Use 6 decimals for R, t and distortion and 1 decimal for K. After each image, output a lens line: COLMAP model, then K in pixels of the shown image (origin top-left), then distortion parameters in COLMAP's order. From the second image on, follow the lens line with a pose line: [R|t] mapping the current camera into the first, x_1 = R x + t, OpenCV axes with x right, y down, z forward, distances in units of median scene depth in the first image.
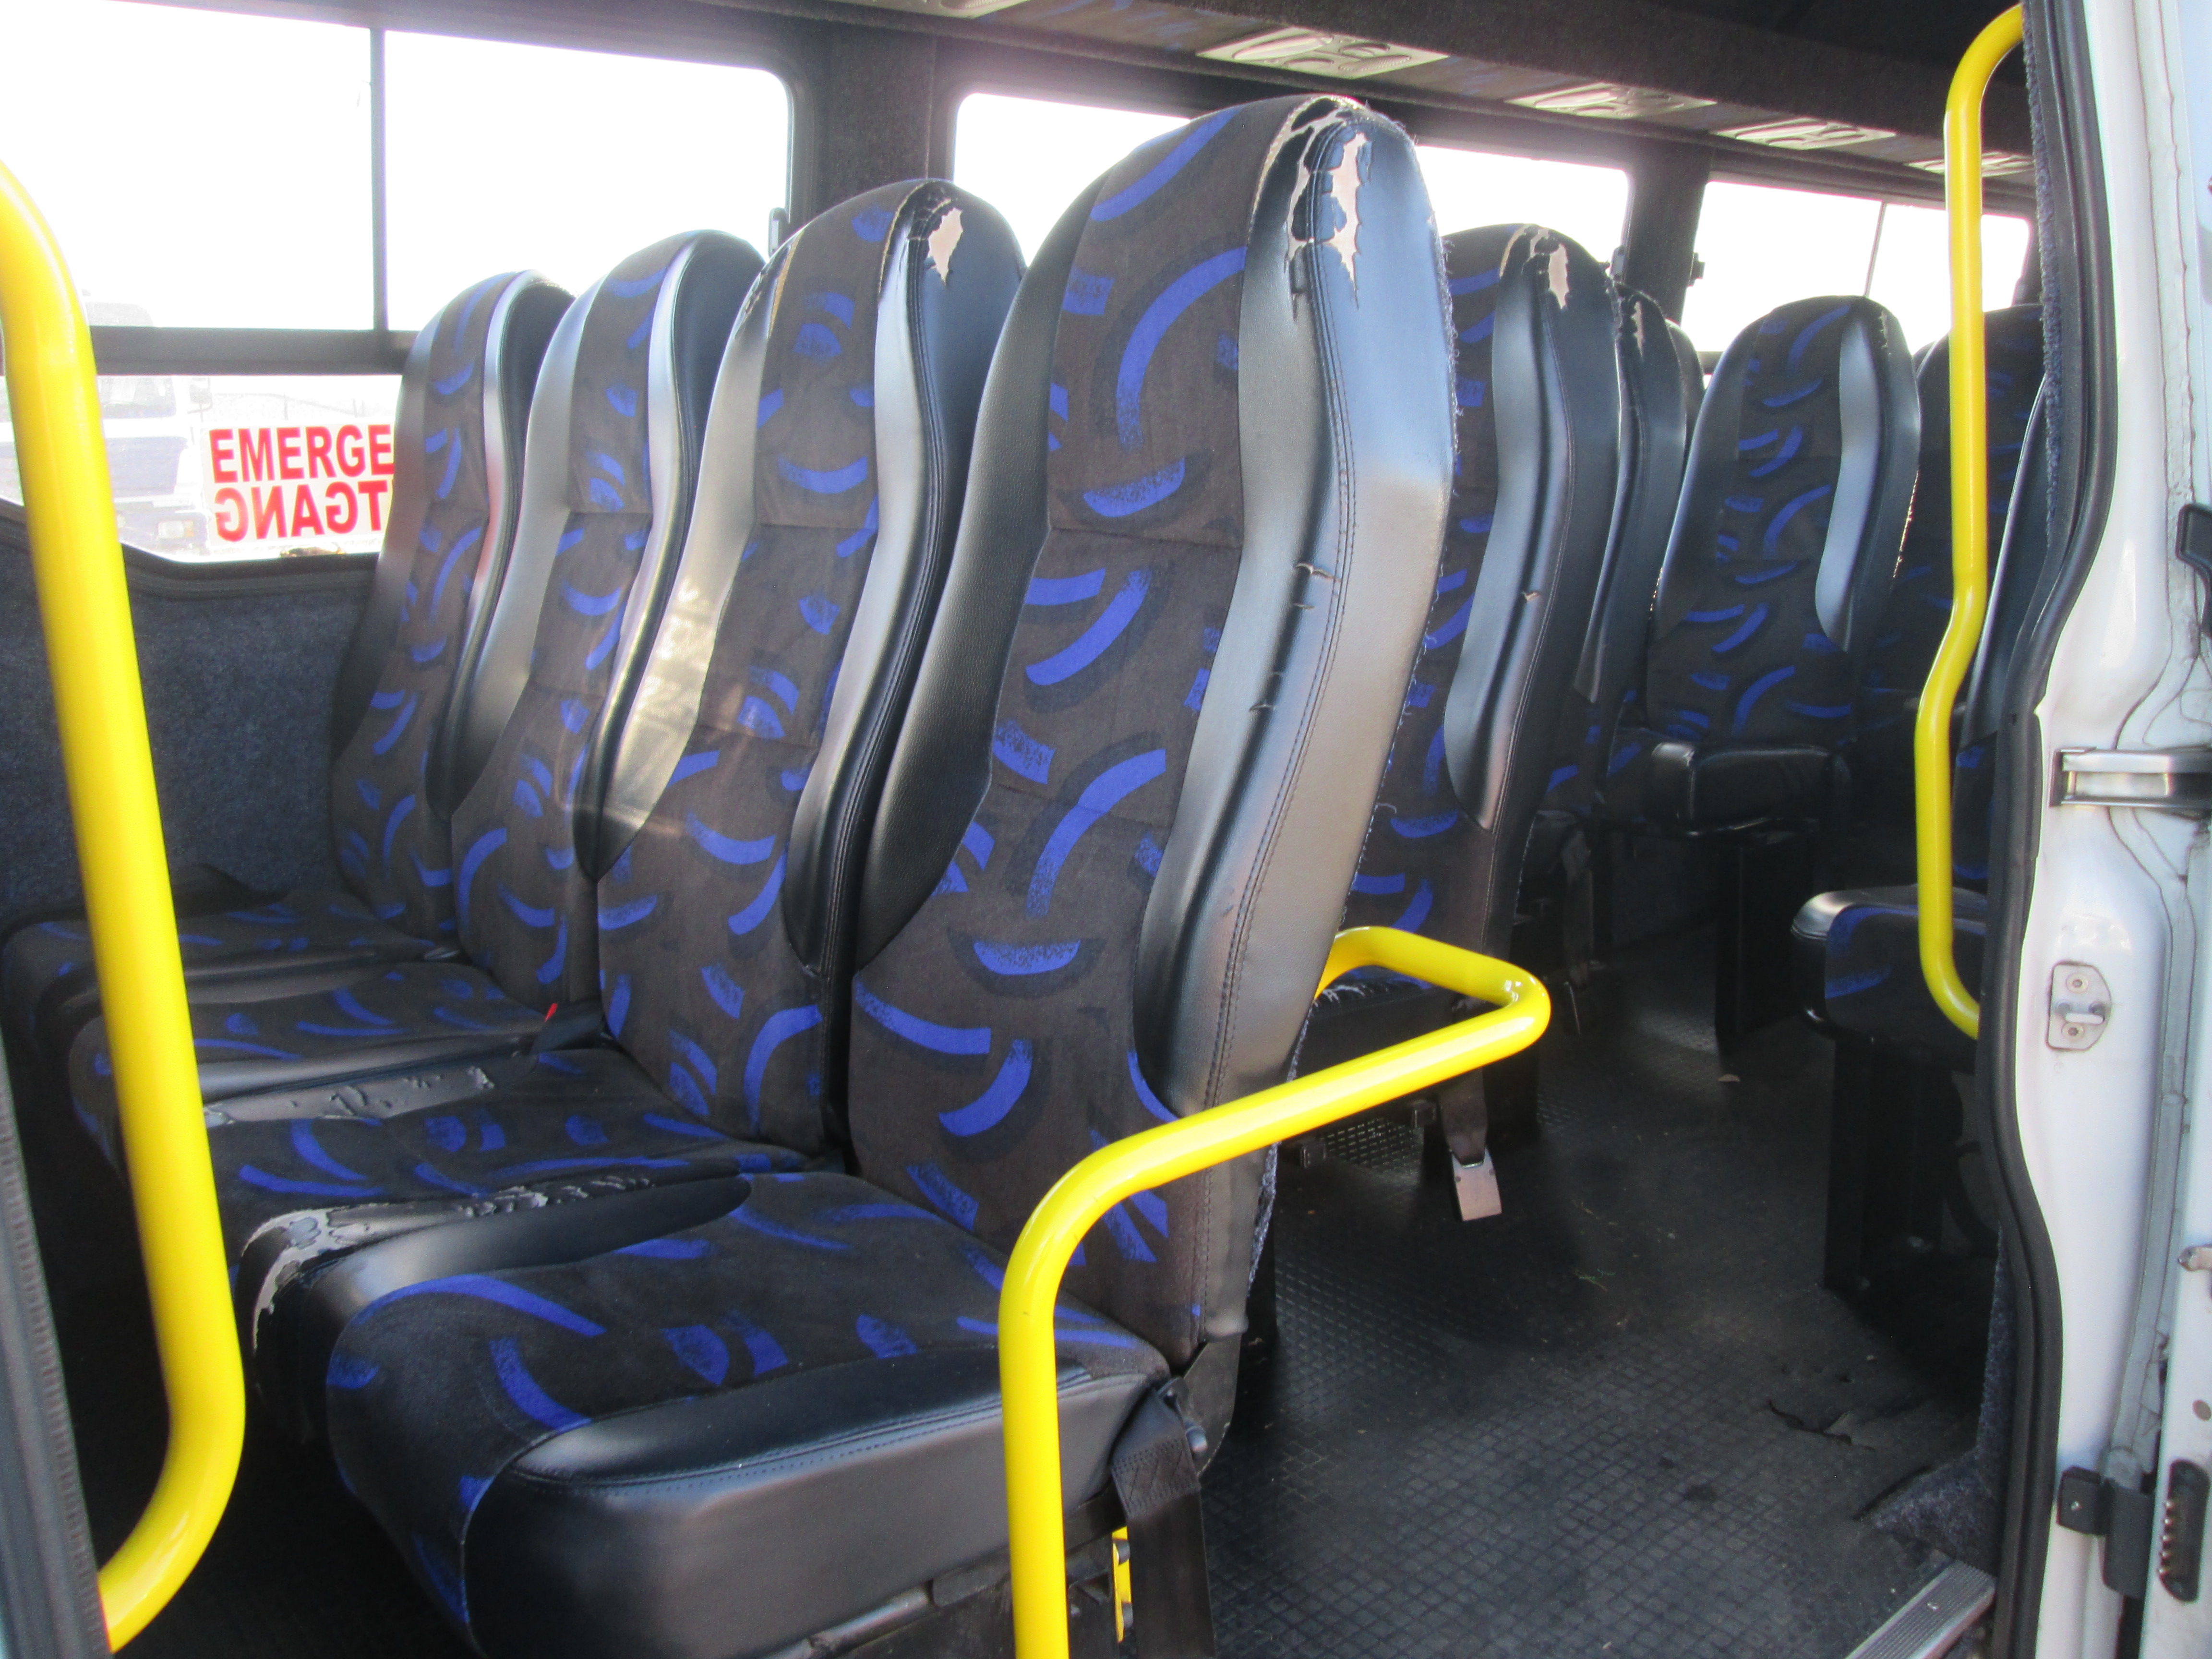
lens RADIAL K [[1796.2, 0, 1106.0], [0, 1796.2, 829.5], [0, 0, 1]] dist [-0.011515, -0.007567]
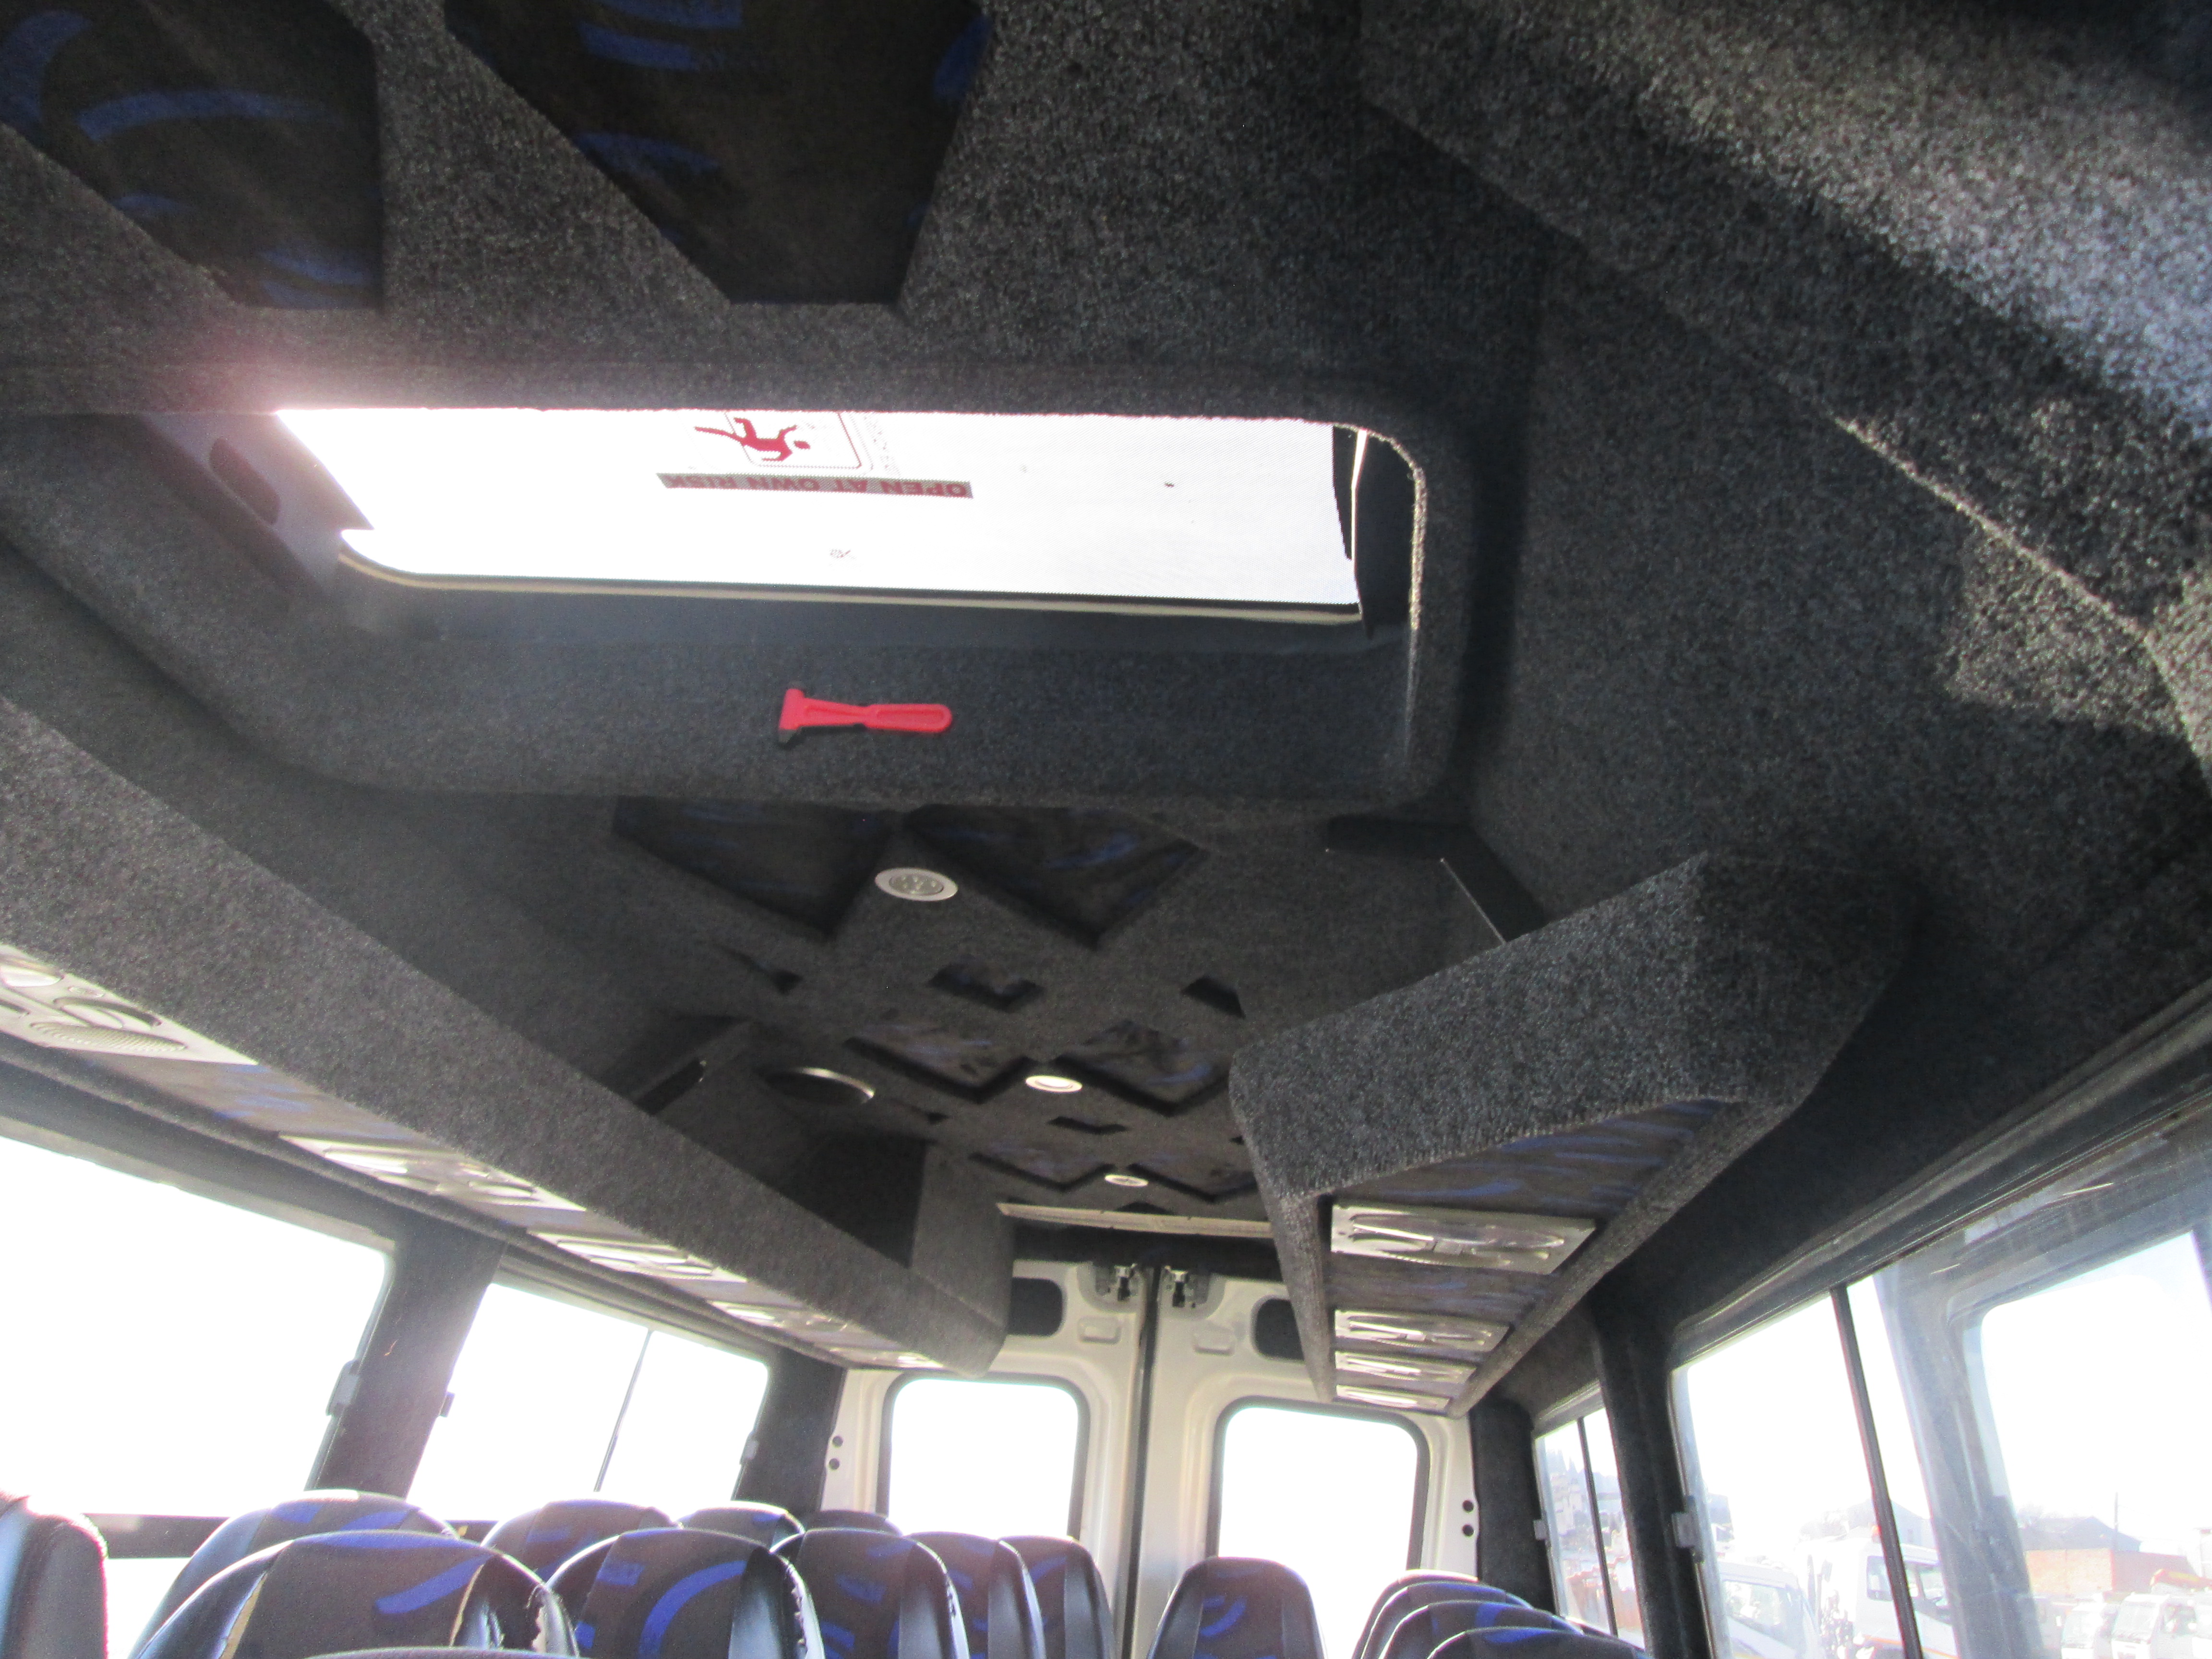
lens RADIAL K [[1796.2, 0, 1106.0], [0, 1796.2, 829.5], [0, 0, 1]] dist [-0.011515, -0.007567]
pose [[0.696988, 0.332866, 0.635145, -0.007993], [0.045709, 0.863309, -0.502601, -0.185388], [-0.715625, 0.379339, 0.586501, 0.417752]]
